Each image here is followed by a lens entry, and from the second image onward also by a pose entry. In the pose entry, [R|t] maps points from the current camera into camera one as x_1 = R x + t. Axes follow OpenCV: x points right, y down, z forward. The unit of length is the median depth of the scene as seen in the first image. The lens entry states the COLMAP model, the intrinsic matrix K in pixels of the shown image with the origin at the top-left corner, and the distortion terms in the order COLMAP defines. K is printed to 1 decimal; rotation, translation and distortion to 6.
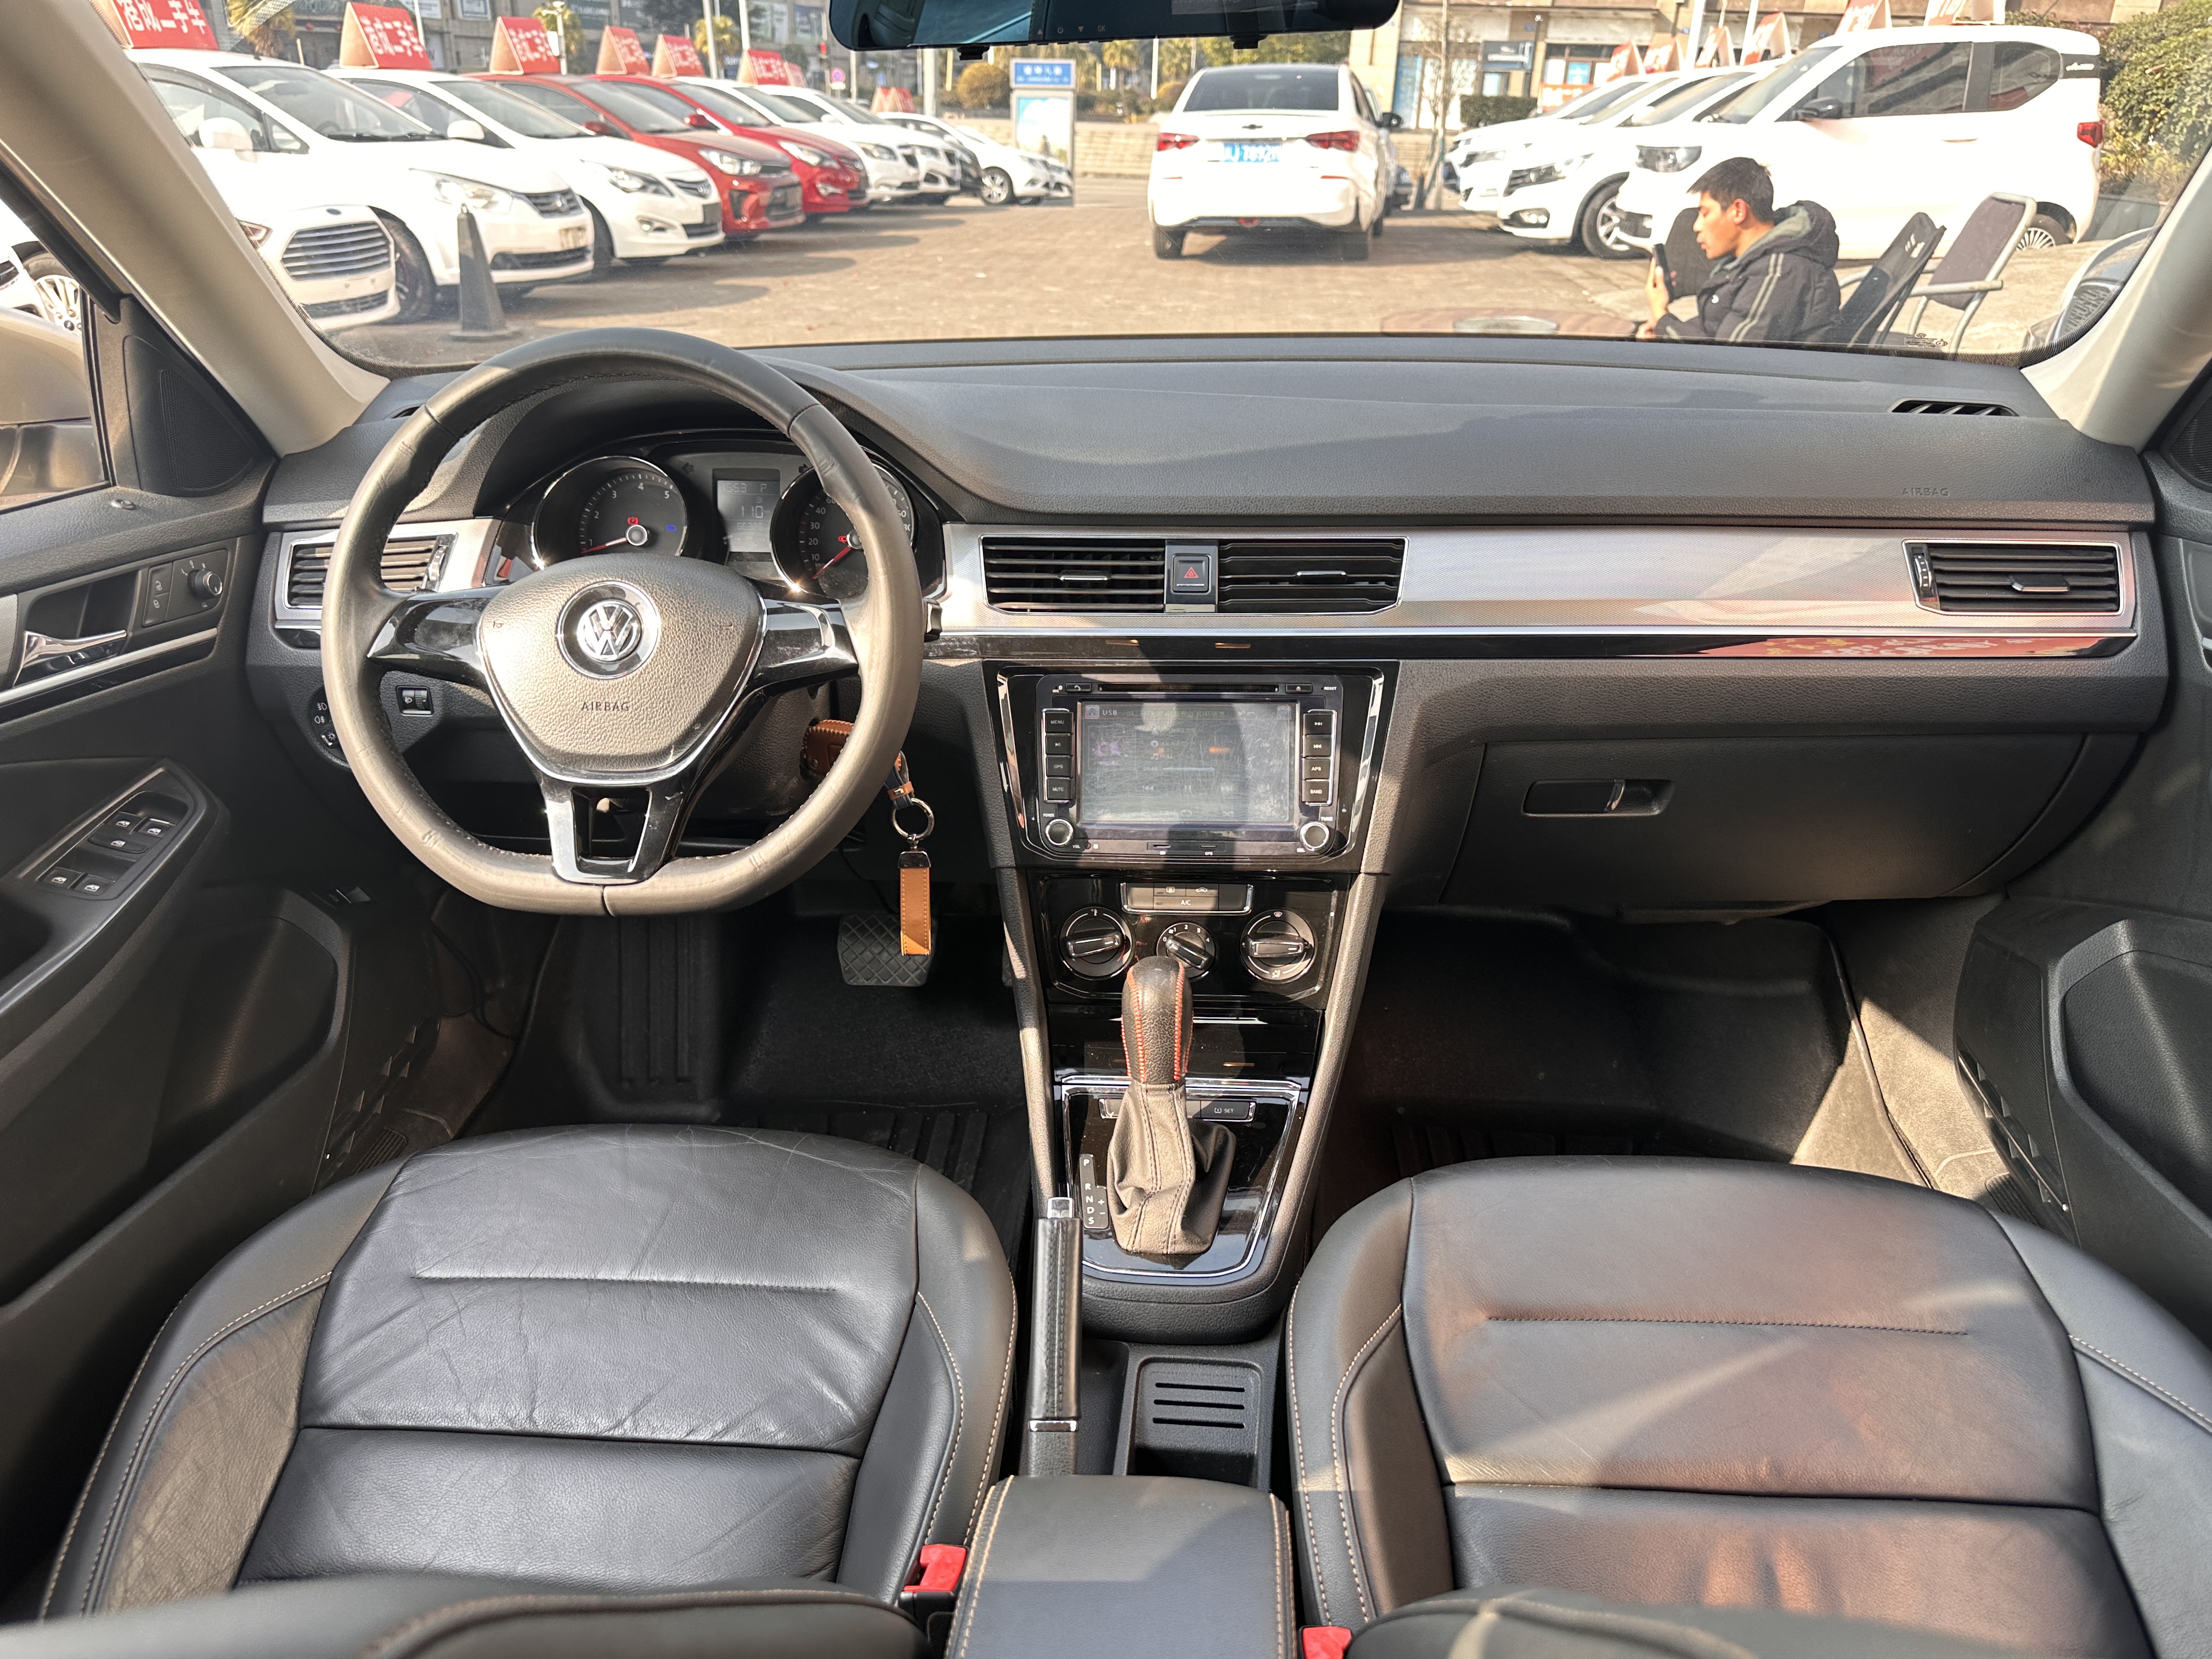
lens RADIAL K [[1579.5, 0, 1104.4], [0, 1579.5, 858.3], [0, 0, 1]] dist [-0.022185, 0.001900]
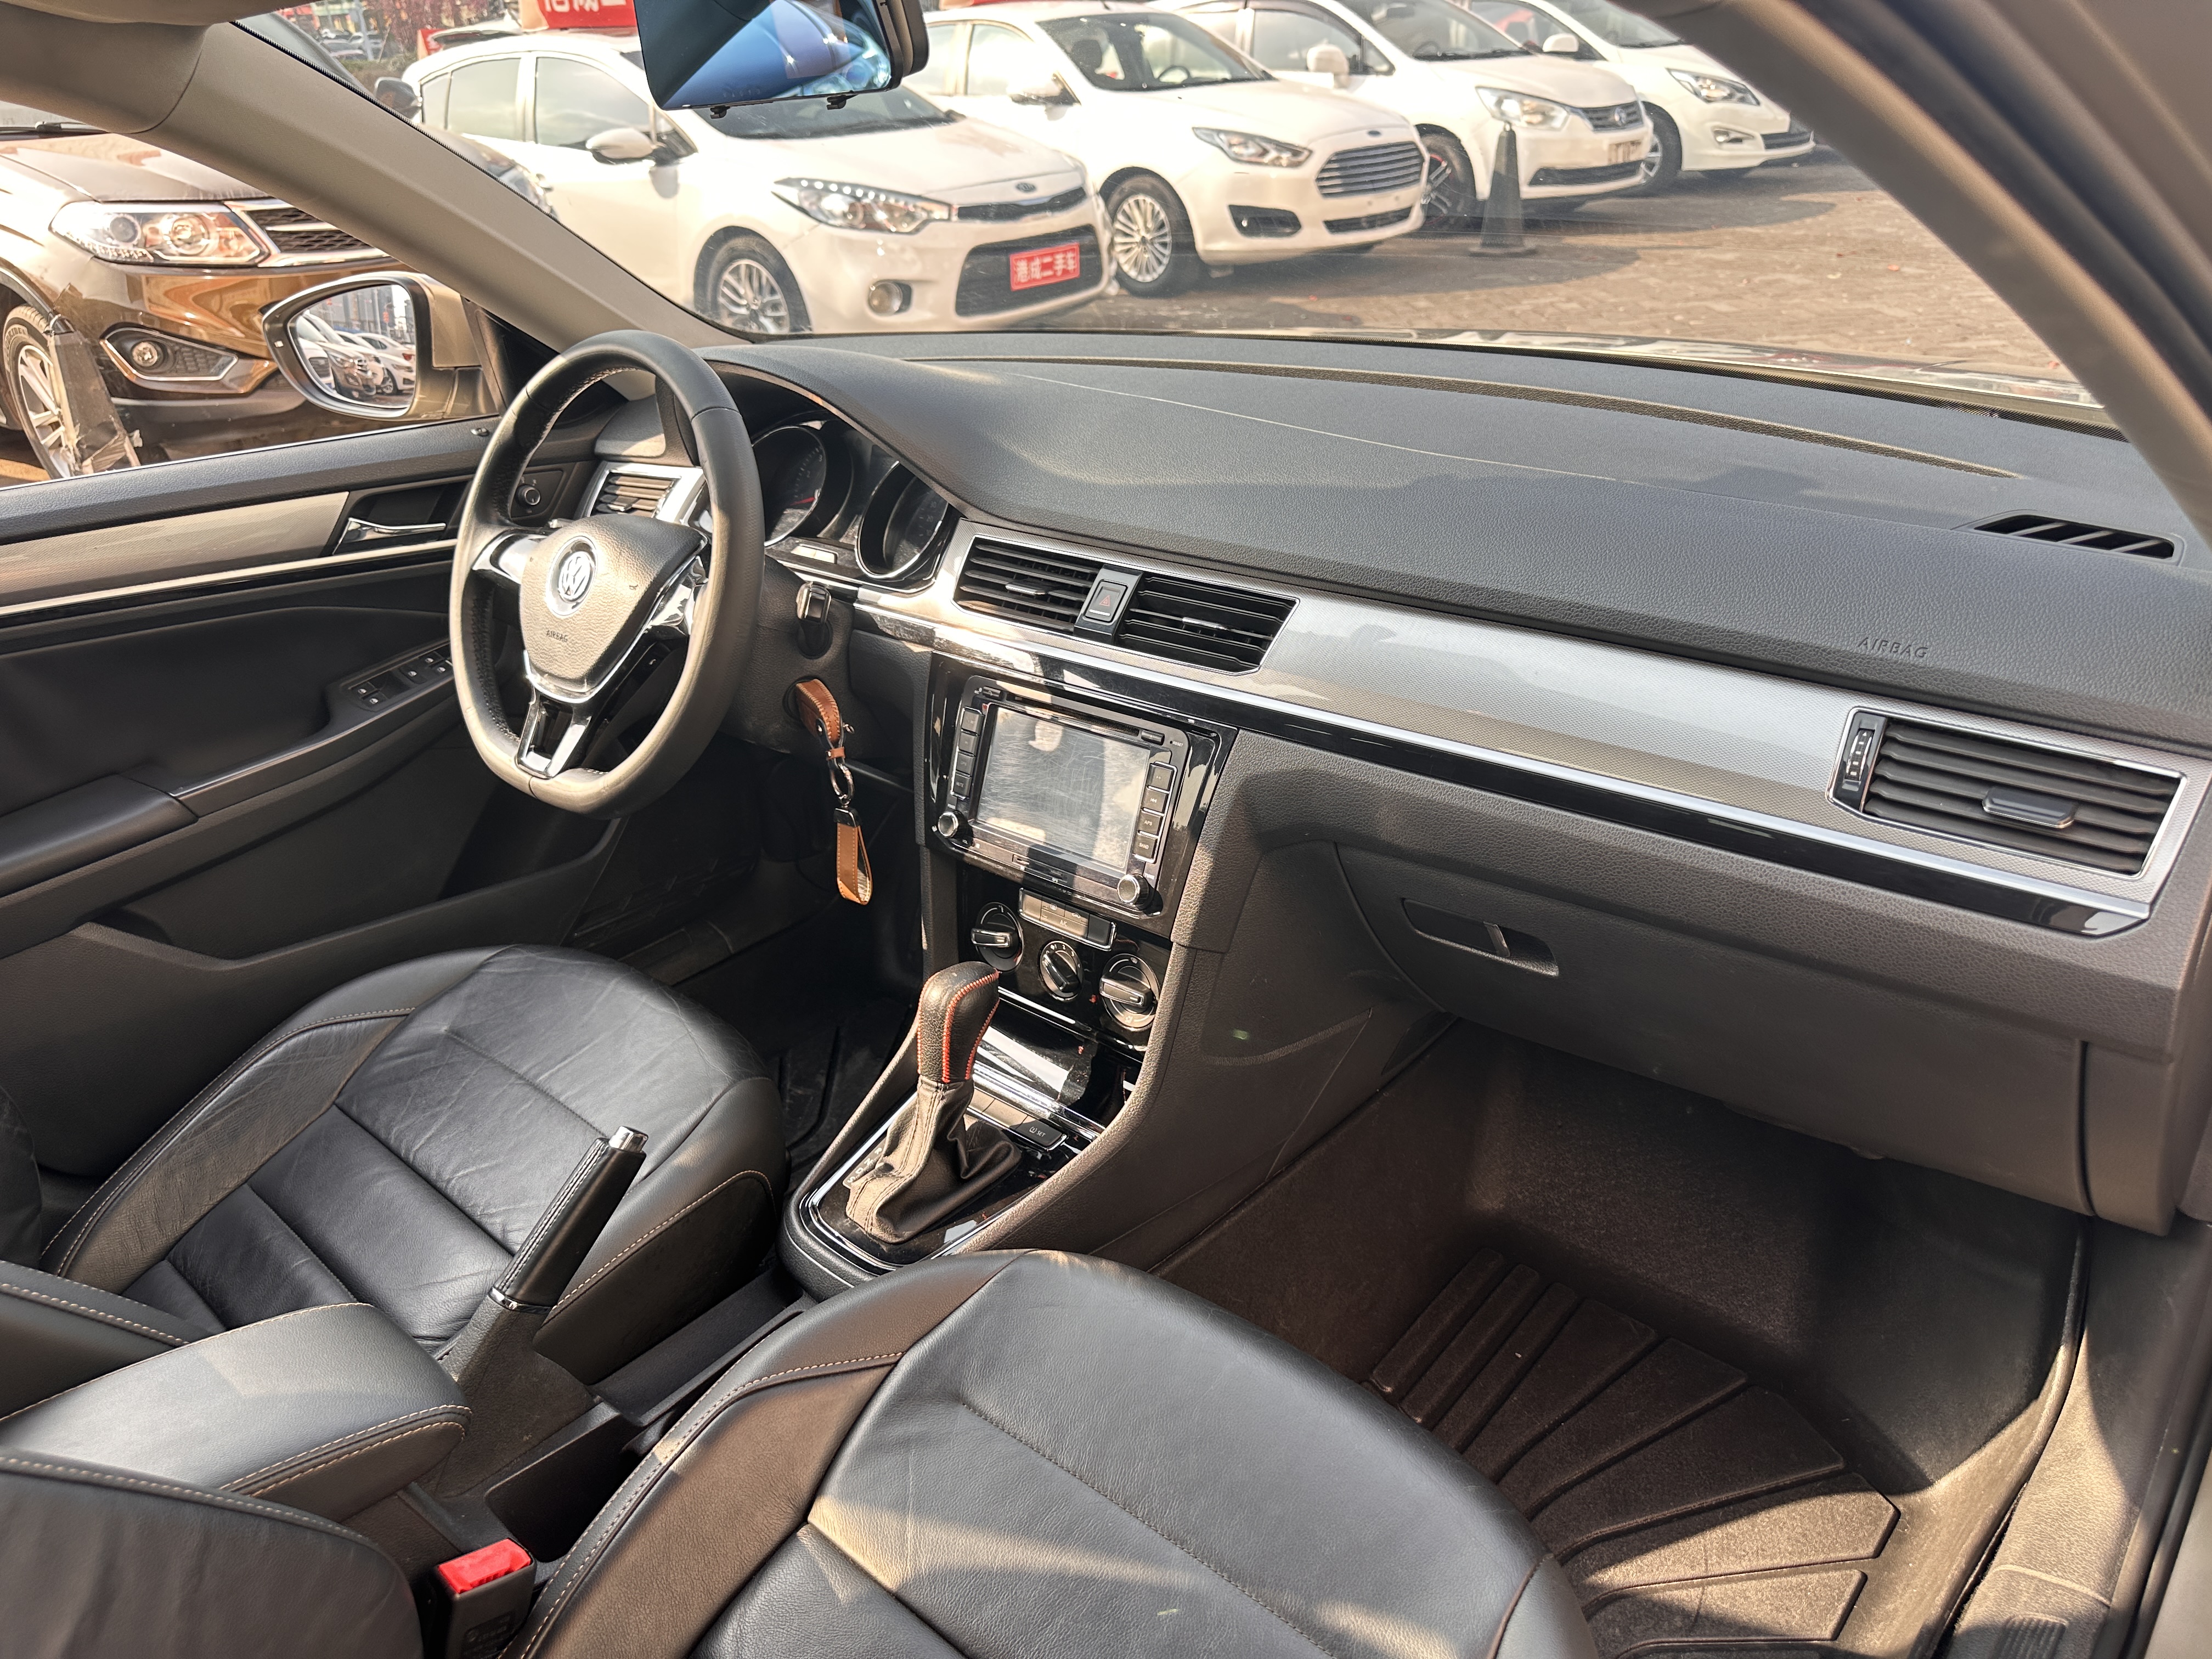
lens RADIAL K [[1562.5, 0, 1106.0], [0, 1562.5, 829.5], [0, 0, 1]] dist [0.000553, 0.005548]
pose [[0.783437, 0.237017, -0.574500, 0.079238], [-0.214296, 0.970750, 0.108263, -0.017991], [0.583356, 0.038296, 0.811313, 0.025929]]
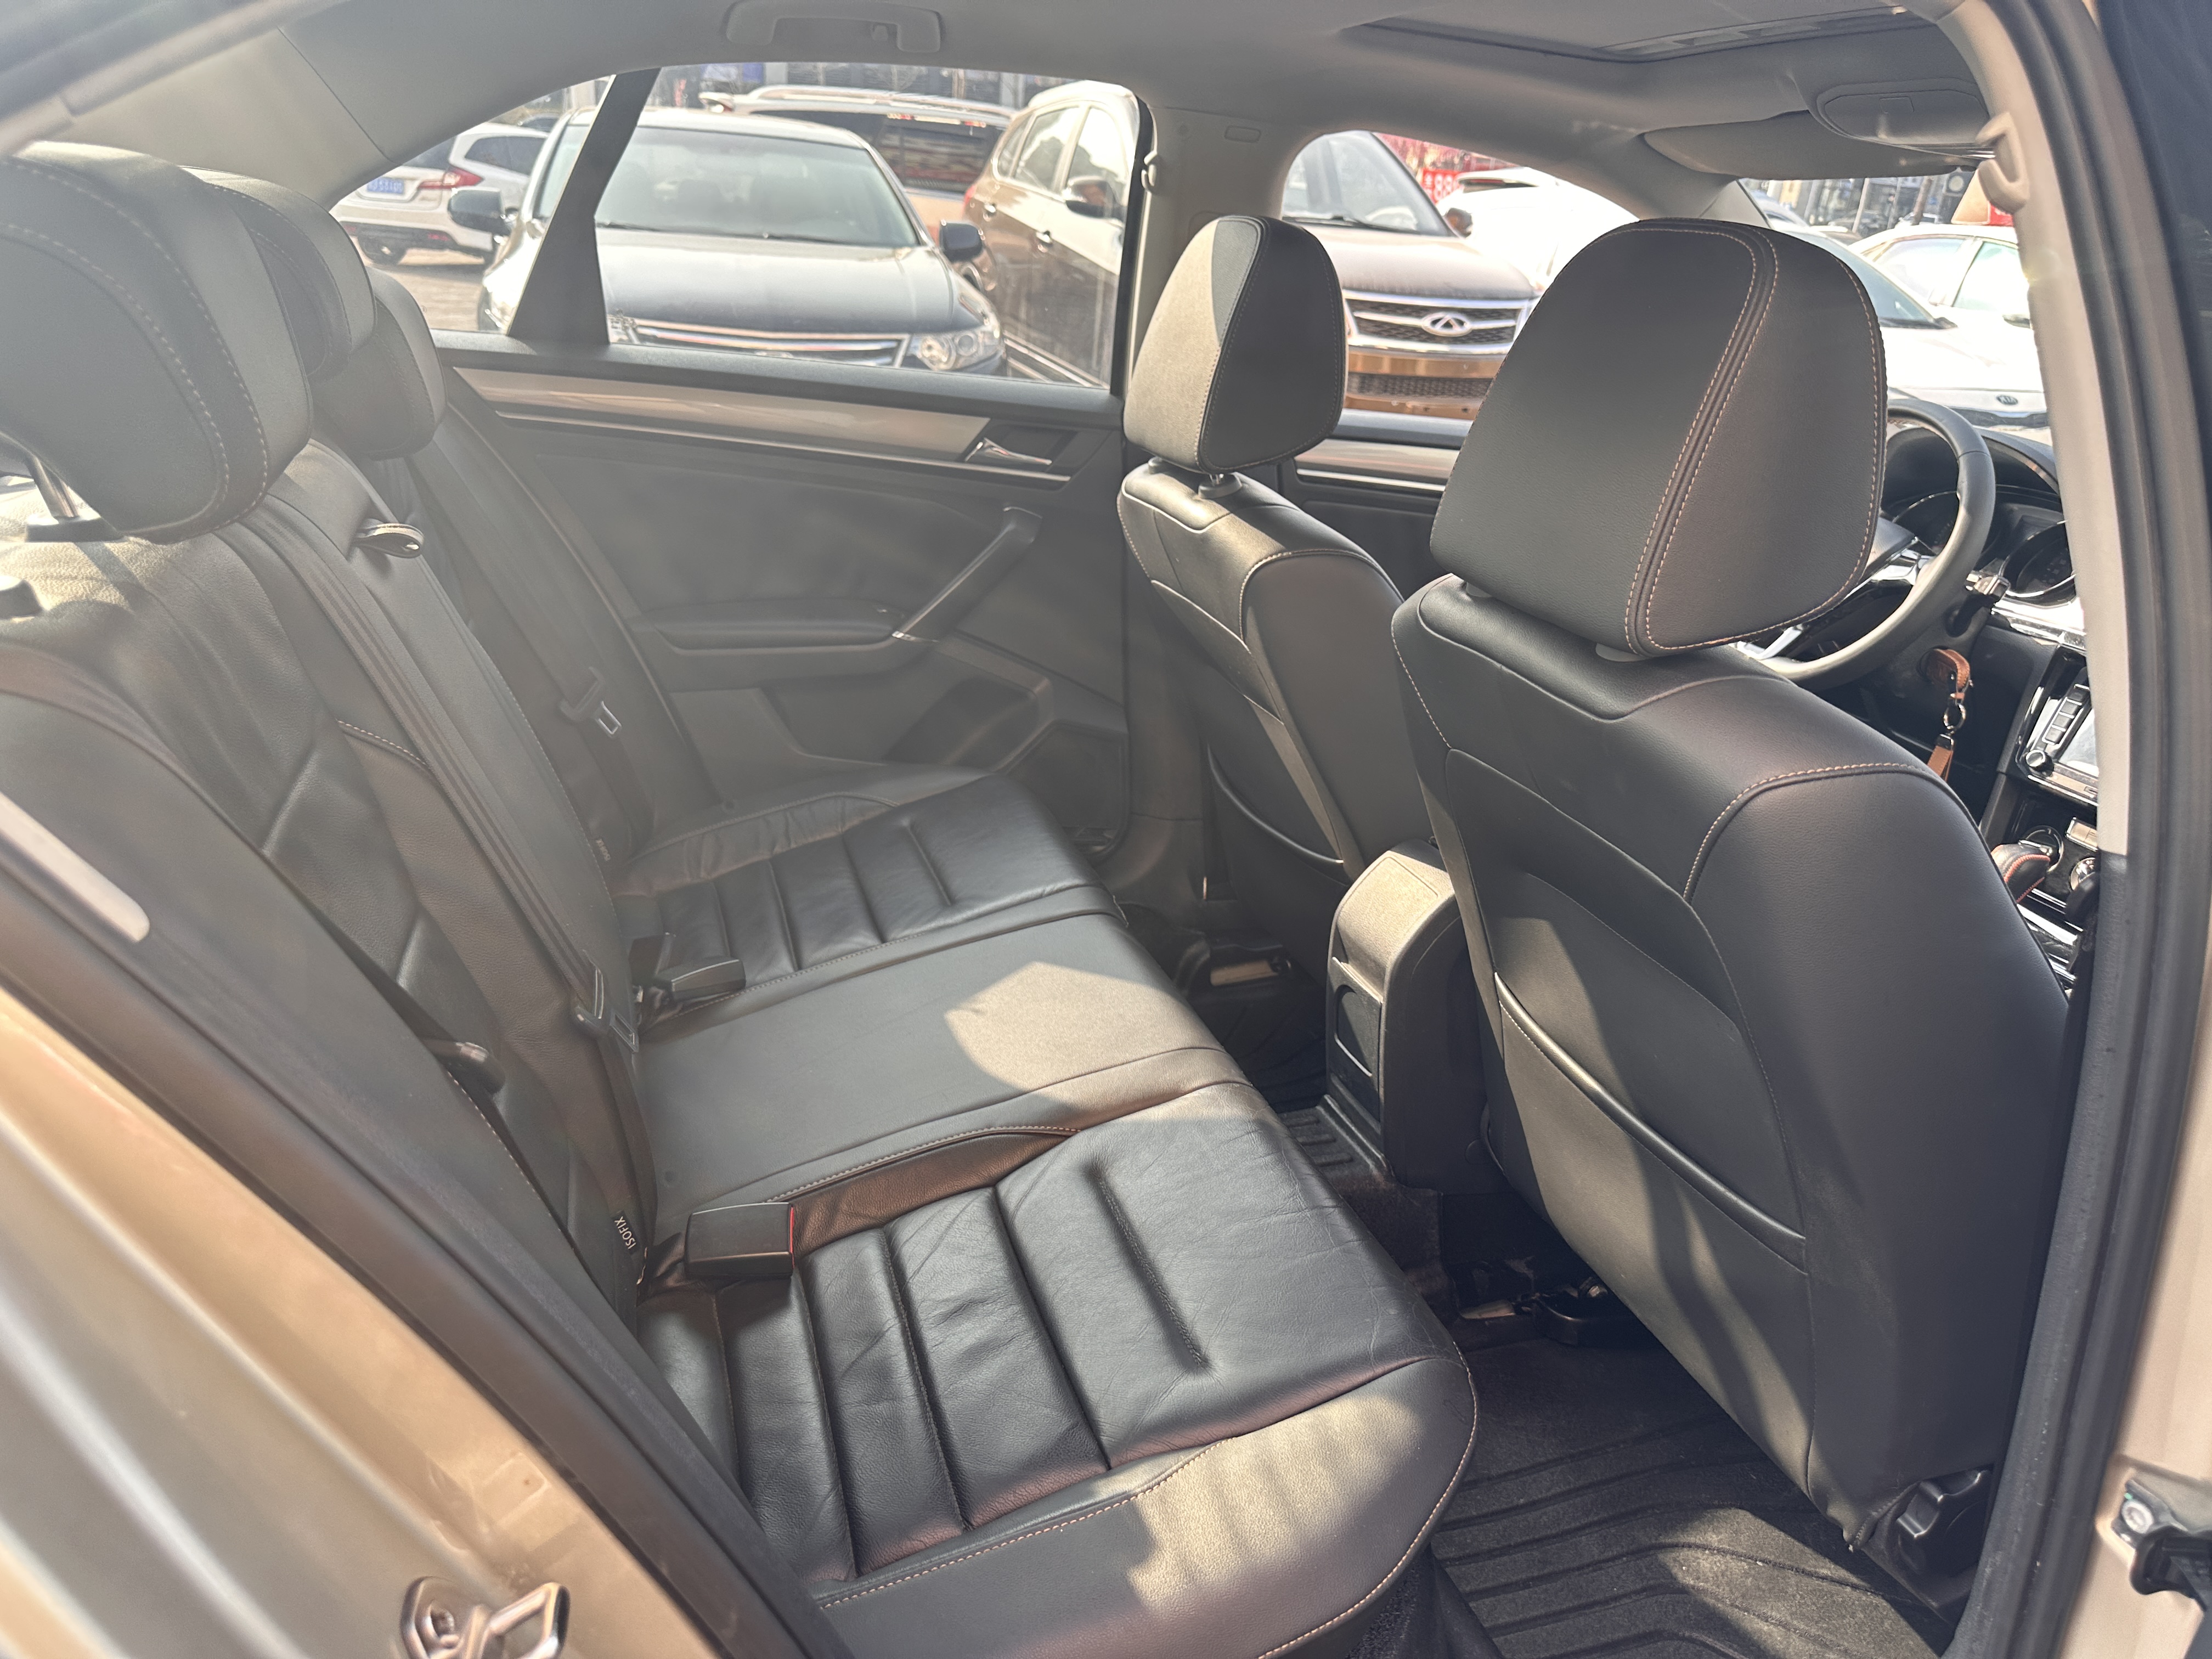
lens RADIAL K [[1562.5, 0, 1106.0], [0, 1562.5, 829.5], [0, 0, 1]] dist [0.000553, 0.005548]
pose [[0.356457, 0.357361, -0.863268, 0.117642], [-0.453613, 0.873952, 0.174479, 0.022436], [0.816807, 0.329395, 0.473630, -0.050158]]
